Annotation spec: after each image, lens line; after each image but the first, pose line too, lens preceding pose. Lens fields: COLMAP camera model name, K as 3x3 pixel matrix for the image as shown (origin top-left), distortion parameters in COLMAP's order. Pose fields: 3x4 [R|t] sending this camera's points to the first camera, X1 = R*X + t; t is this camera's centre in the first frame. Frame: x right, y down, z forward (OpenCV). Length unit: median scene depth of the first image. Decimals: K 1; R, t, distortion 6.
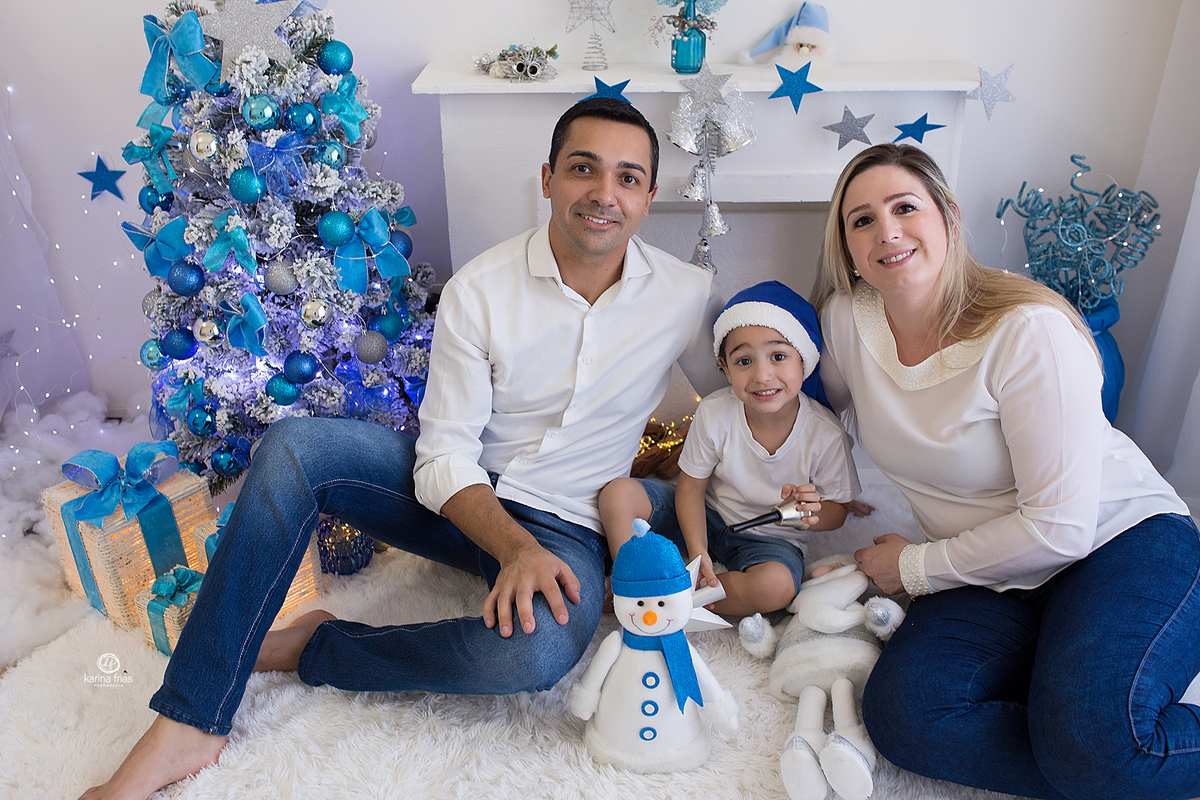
lens RADIAL K [[1230.2, 0, 596.7], [0, 1230.2, 394.9], [0, 0, 1]] dist [0.021791, 0.000000]
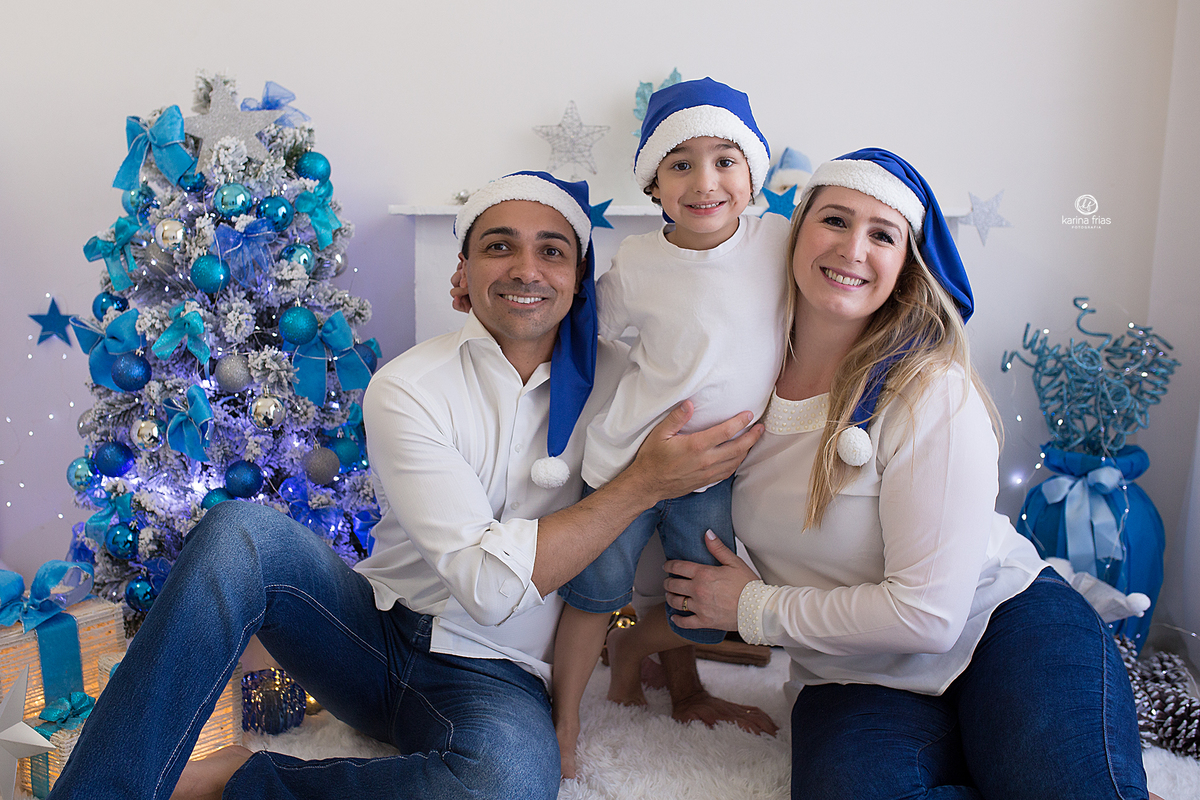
lens RADIAL K [[1317.4, 0, 544.7], [0, 1317.4, 372.6], [0, 0, 1]] dist [-0.003586, 0.000000]
pose [[0.999780, 0.019557, -0.007590, -0.015745], [-0.020977, 0.928606, -0.370475, 0.260754], [-0.000197, 0.370552, 0.928812, 0.082908]]
